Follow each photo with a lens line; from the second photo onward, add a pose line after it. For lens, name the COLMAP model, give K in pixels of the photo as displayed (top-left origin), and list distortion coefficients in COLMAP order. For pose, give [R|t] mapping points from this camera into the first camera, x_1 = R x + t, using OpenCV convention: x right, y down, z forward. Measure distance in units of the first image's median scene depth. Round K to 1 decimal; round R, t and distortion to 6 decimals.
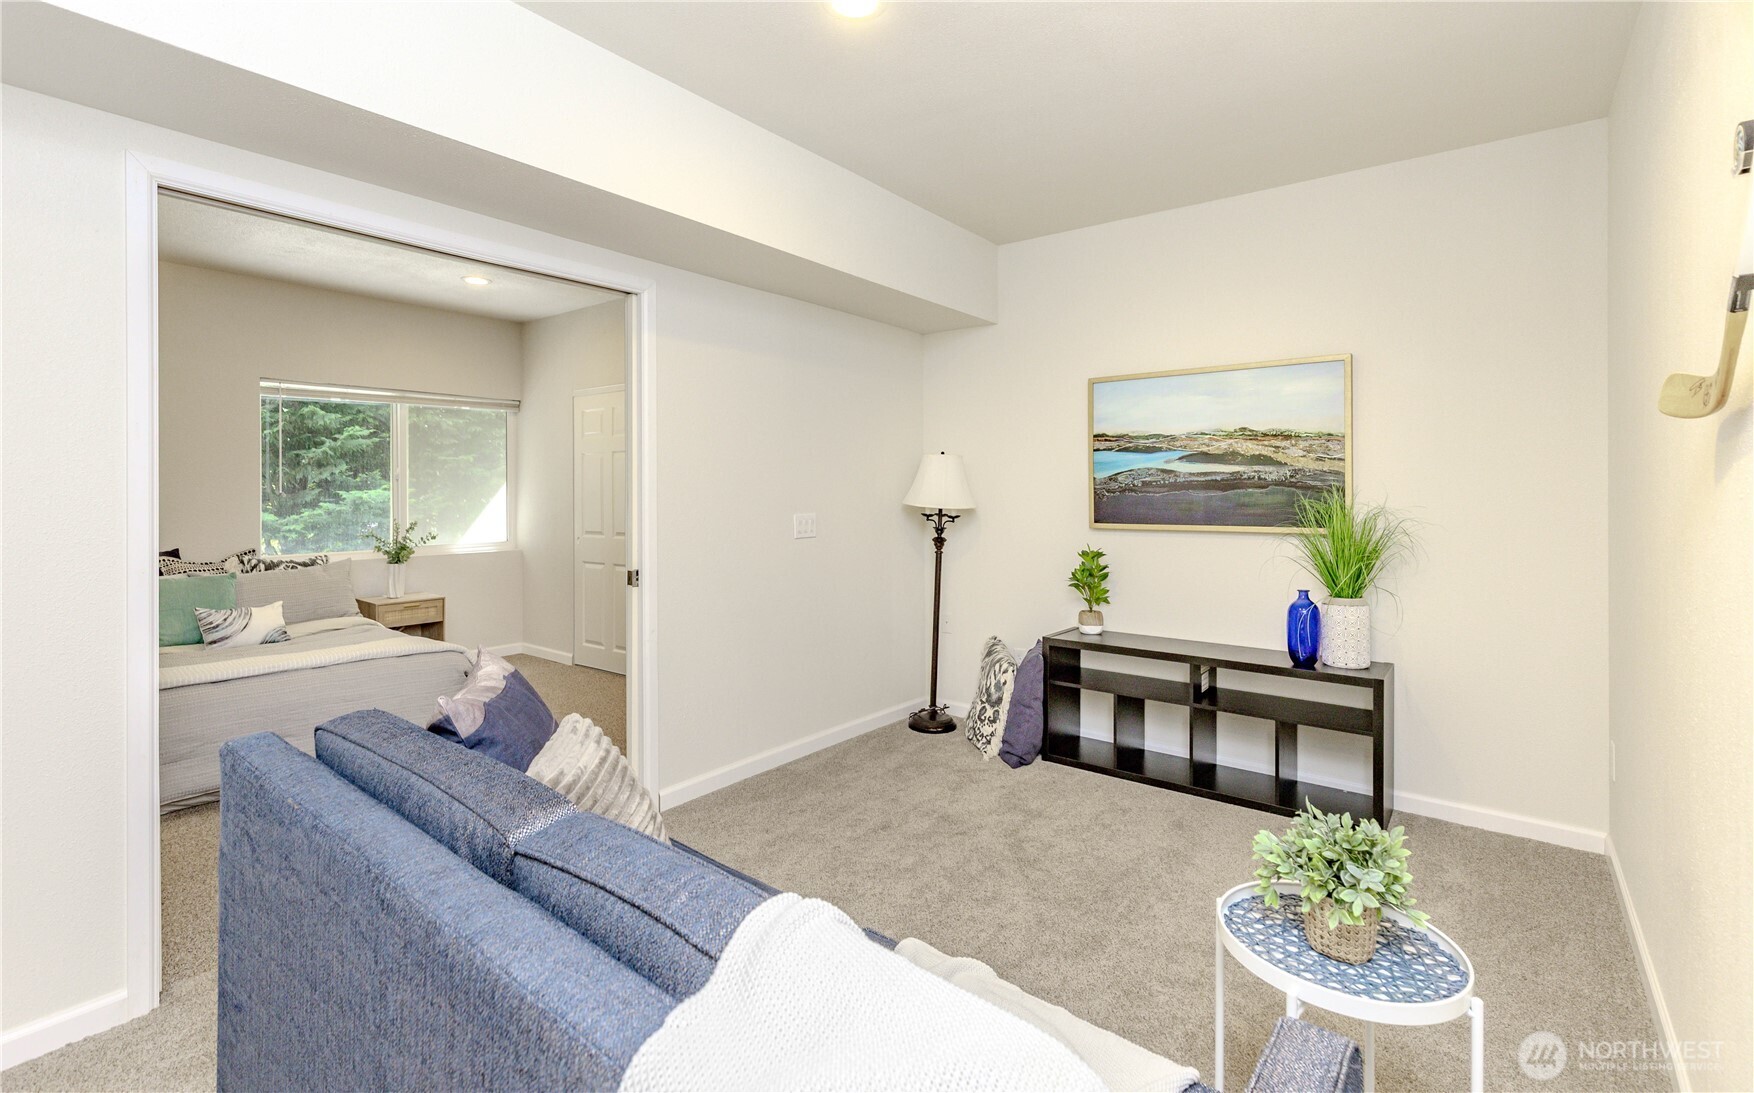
lens RADIAL K [[790.0, 0, 862.7], [0, 790.0, 490.6], [0, 0, 1]] dist [0.001521, -0.000041]
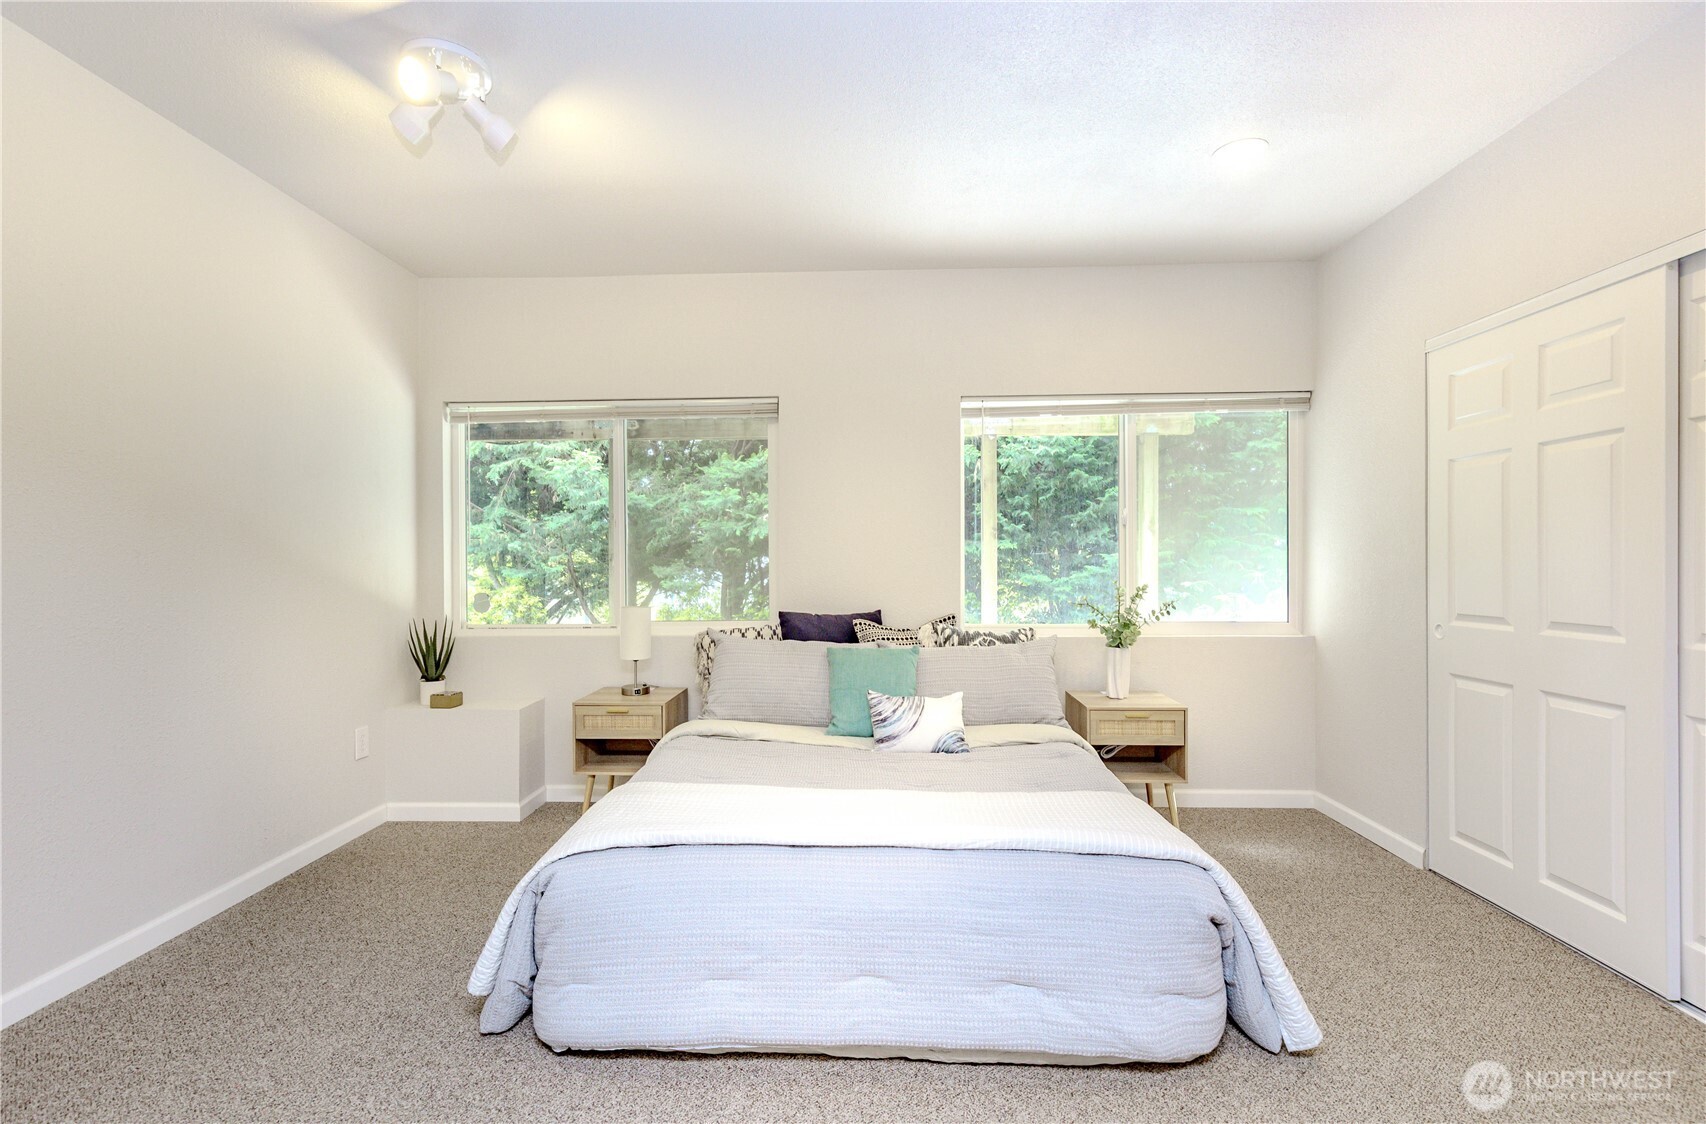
lens RADIAL K [[778.9, 0, 849.3], [0, 778.9, 559.9], [0, 0, 1]] dist [0.004210, 0.000089]
pose [[0.605497, 0.000150, -0.795848, -0.203541], [0.001988, 0.999997, 0.001700, 0.016589], [0.795845, -0.002611, 0.605494, 0.421450]]
